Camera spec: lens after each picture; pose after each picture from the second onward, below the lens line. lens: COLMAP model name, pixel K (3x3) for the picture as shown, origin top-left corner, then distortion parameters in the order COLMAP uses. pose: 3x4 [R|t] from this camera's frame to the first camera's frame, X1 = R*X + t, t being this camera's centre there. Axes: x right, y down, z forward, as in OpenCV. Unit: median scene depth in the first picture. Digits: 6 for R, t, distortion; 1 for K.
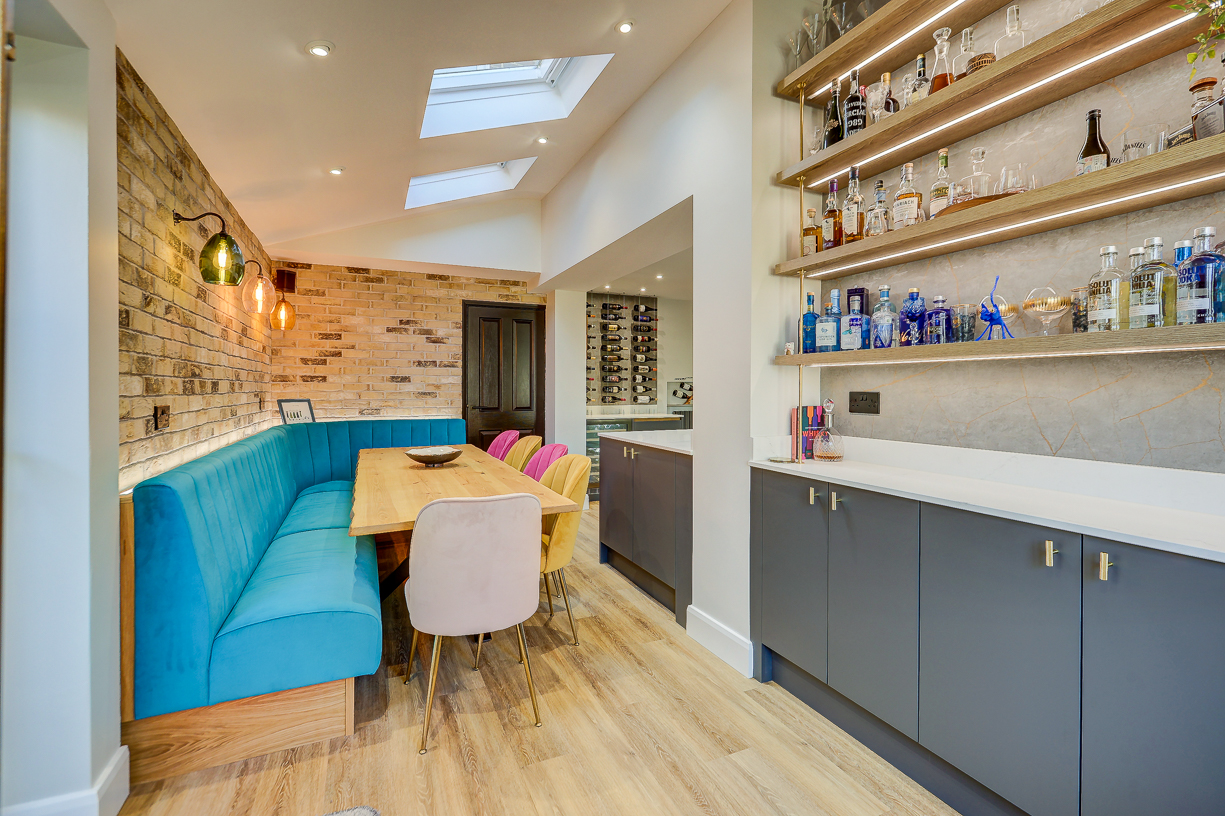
lens RADIAL K [[547.7, 0, 616.3], [0, 547.7, 390.9], [0, 0, 1]] dist [-0.000507, 0.001200]
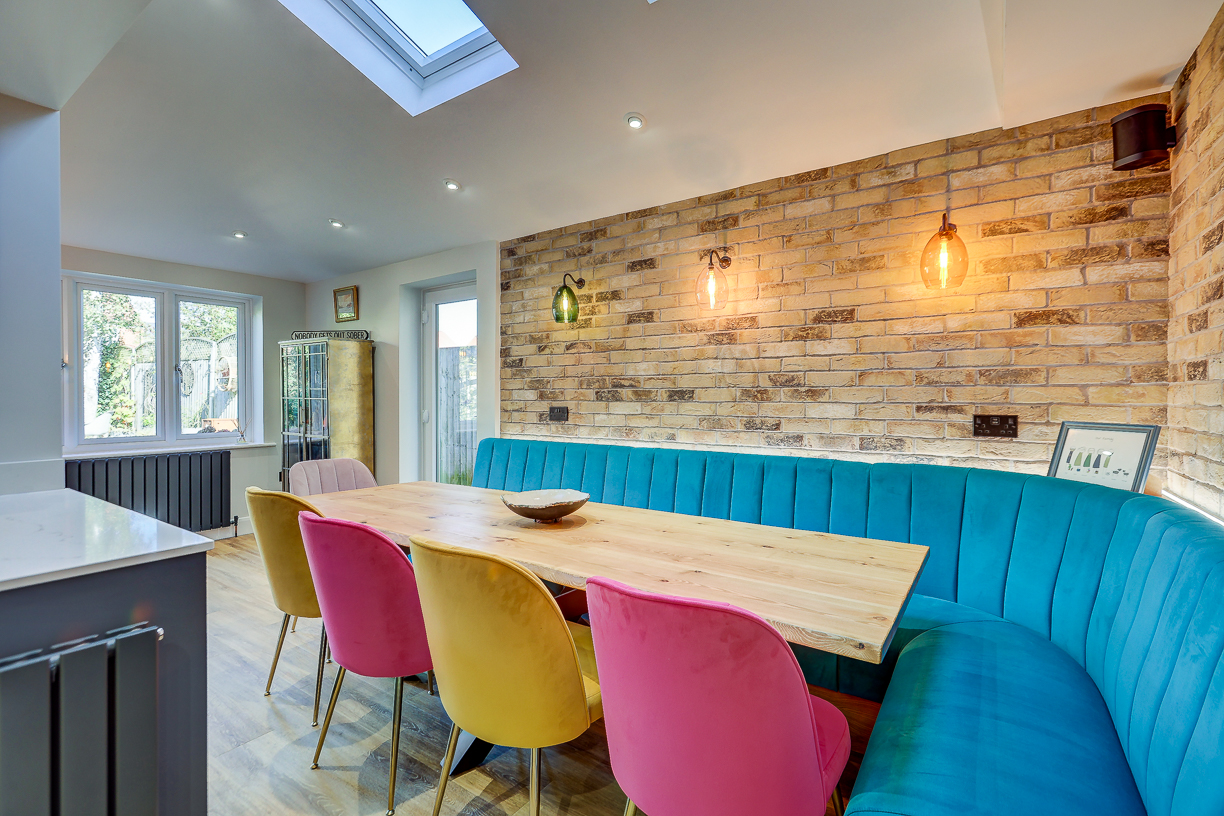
lens RADIAL K [[545.5, 0, 624.3], [0, 545.5, 401.0], [0, 0, 1]] dist [-0.001931, 0.000508]
pose [[-0.848811, 0.003972, -0.528681, -0.052277], [-0.002960, 0.999920, 0.012265, -0.005206], [0.528688, 0.011975, -0.848732, 1.090633]]
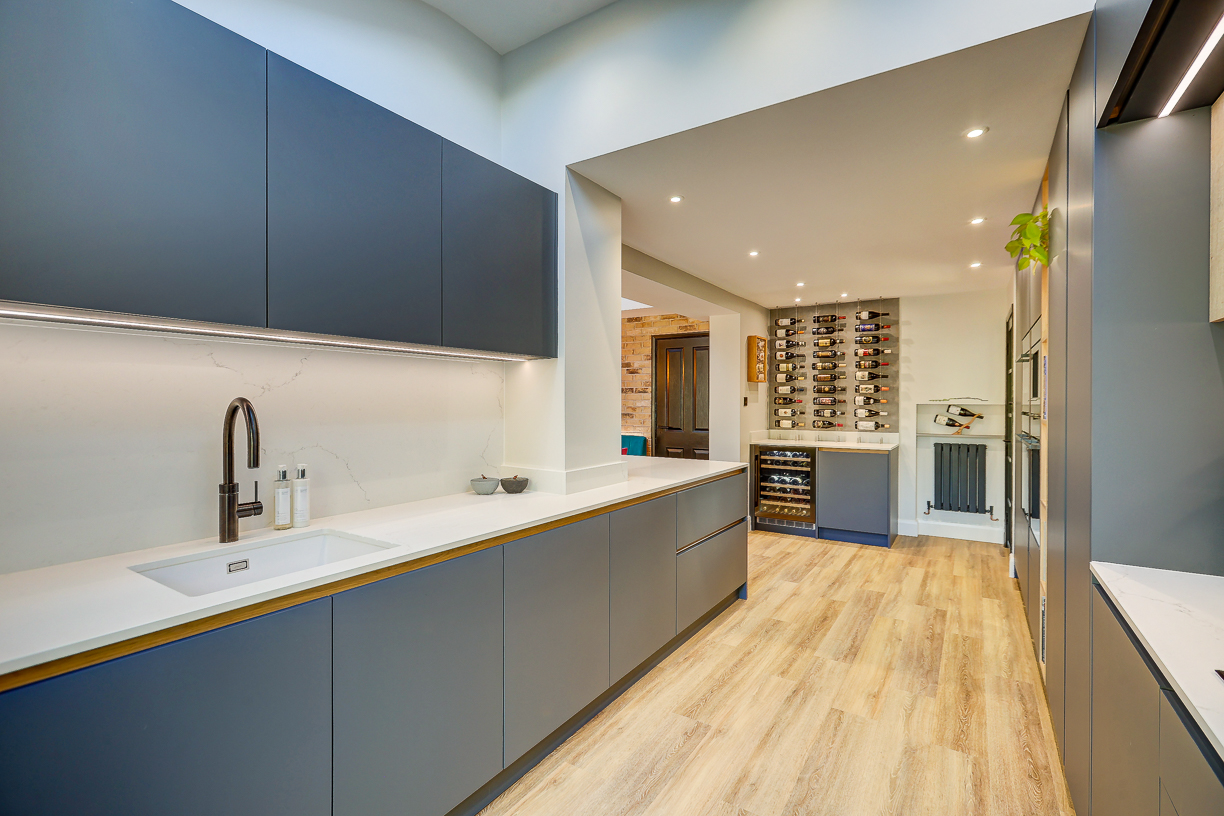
lens RADIAL K [[545.5, 0, 624.3], [0, 545.5, 401.0], [0, 0, 1]] dist [-0.001931, 0.000508]
pose [[0.546295, -0.000607, -0.837592, 0.735507], [-0.005990, 0.999971, -0.004632, -0.021381], [0.837571, 0.007547, 0.546276, 0.341185]]
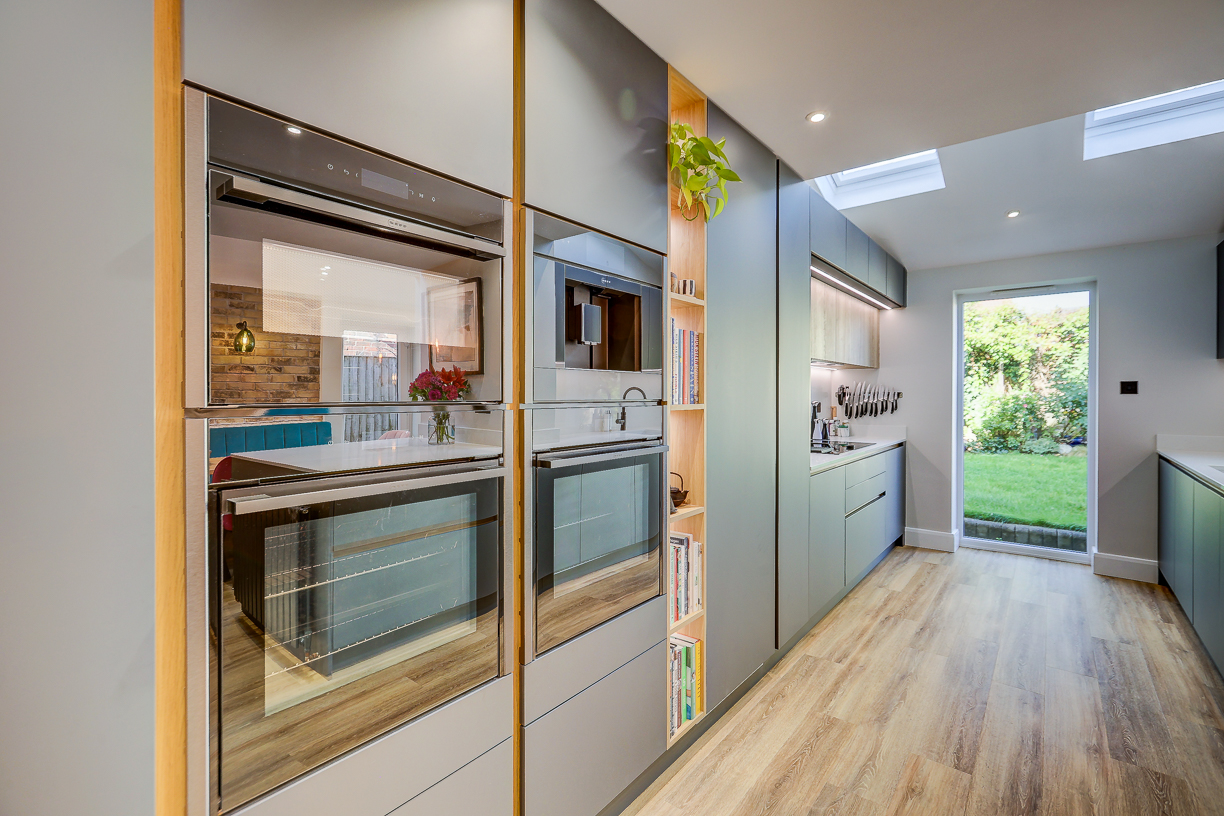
lens RADIAL K [[552.2, 0, 623.5], [0, 552.2, 392.2], [0, 0, 1]] dist [-0.002960, -0.000248]
pose [[-0.466012, 0.001076, 0.884778, 0.208262], [0.002508, 0.999997, 0.000105, -0.017887], [-0.884775, 0.002268, -0.466013, 1.147222]]
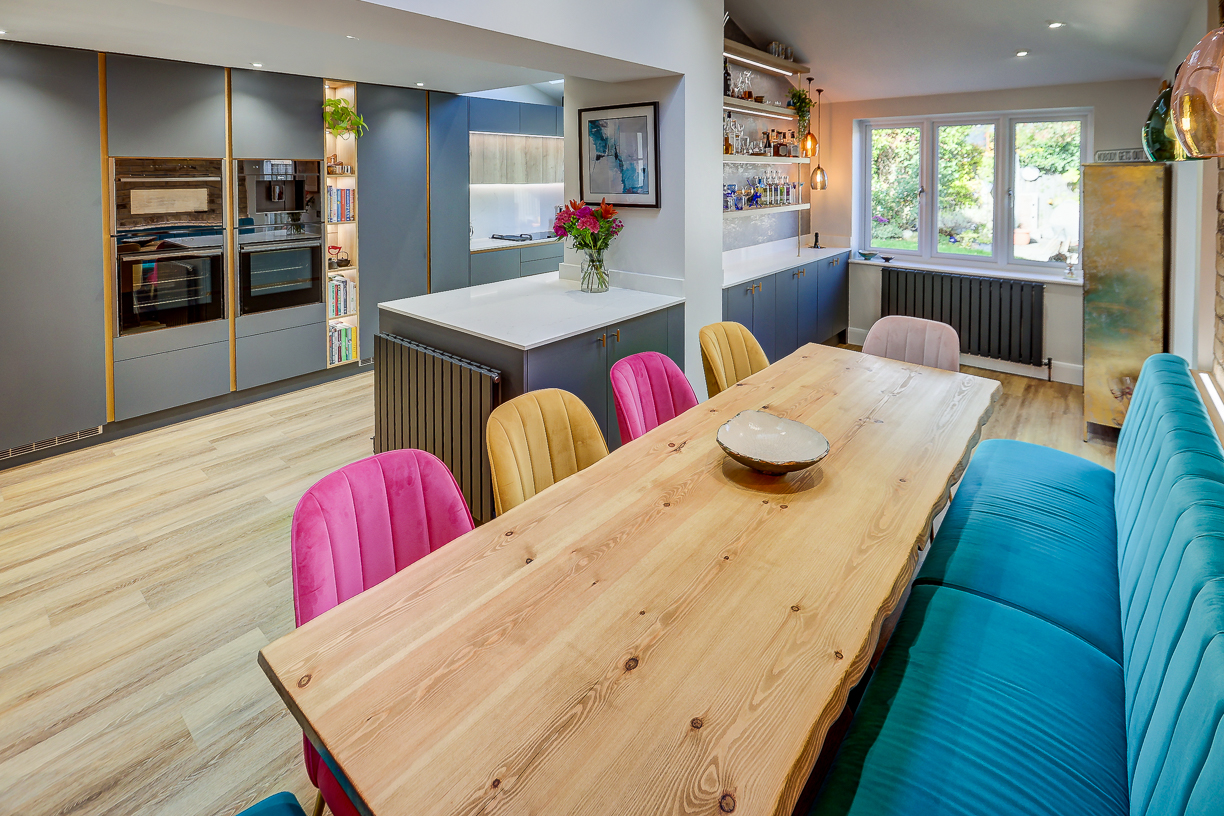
lens RADIAL K [[591.1, 0, 617.2], [0, 591.1, 185.5], [0, 0, 1]] dist [-0.000371, -0.000670]
pose [[-0.430699, -0.021612, 0.902237, -0.510405], [0.006585, 0.999611, 0.027087, -0.089998], [-0.902472, 0.017607, -0.430390, 0.935077]]
